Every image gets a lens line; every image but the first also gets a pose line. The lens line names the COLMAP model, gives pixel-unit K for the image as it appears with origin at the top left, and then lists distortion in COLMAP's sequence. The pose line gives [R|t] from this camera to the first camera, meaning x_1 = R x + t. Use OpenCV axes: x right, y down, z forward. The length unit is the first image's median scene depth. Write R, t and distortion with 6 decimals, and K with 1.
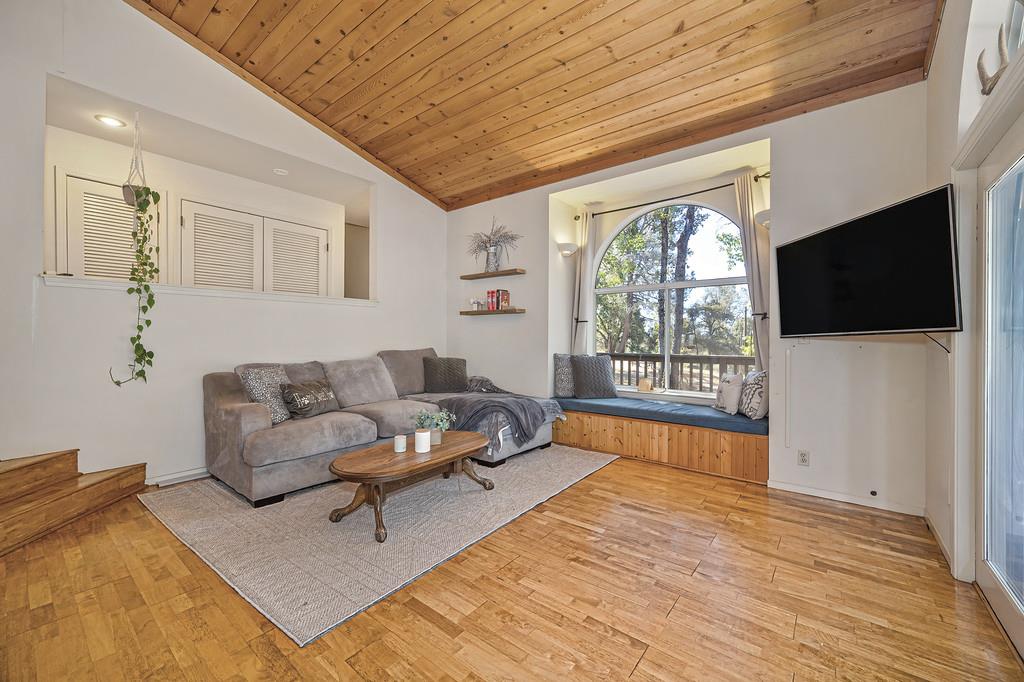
lens RADIAL K [[408.9, 0, 513.4], [0, 408.9, 337.2], [0, 0, 1]] dist [-0.002601, 0.000006]
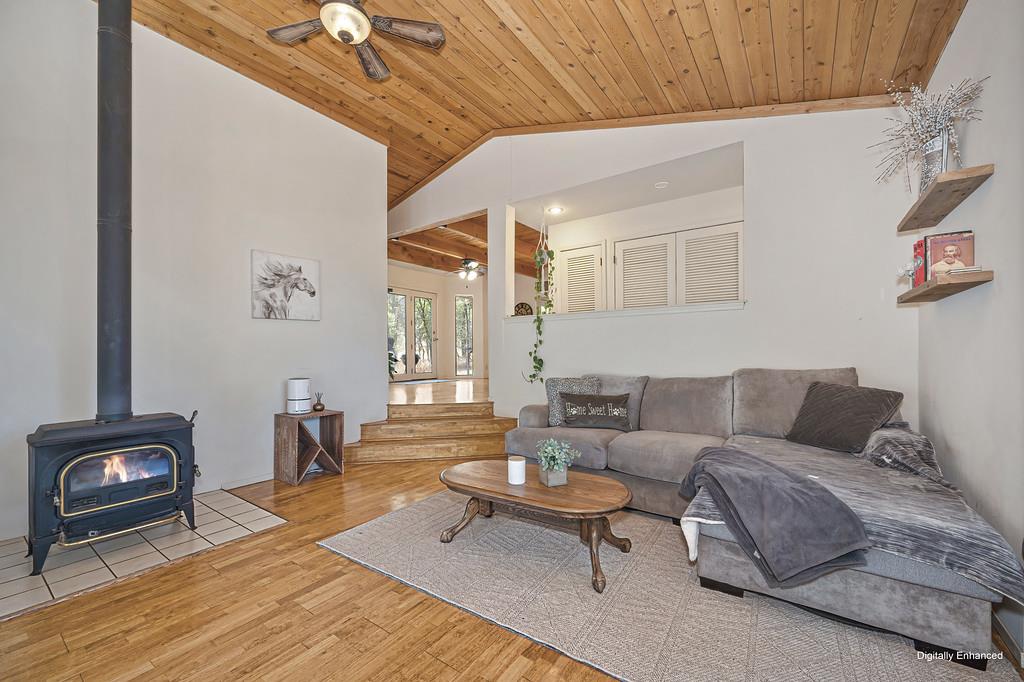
lens RADIAL K [[408.9, 0, 529.6], [0, 408.9, 353.3], [0, 0, 1]] dist [-0.002601, 0.000006]
pose [[0.065924, 0.000003, -0.997825, 0.531507], [0.005772, 0.999983, 0.000384, 0.004391], [0.997808, -0.005785, 0.065923, 0.805503]]
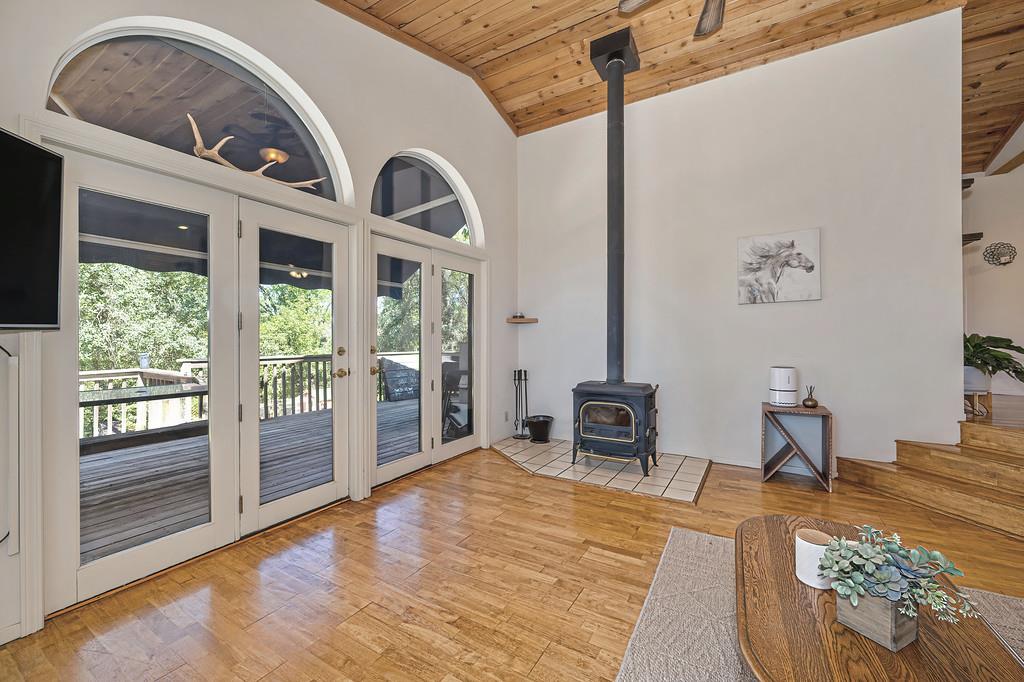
lens RADIAL K [[408.9, 0, 512.1], [0, 408.9, 341.8], [0, 0, 1]] dist [-0.002601, 0.000006]
pose [[-0.992981, -0.000047, -0.118273, 0.144183], [-0.000622, 0.999988, 0.004818, 0.003441], [0.118272, 0.004858, -0.992969, 1.178282]]
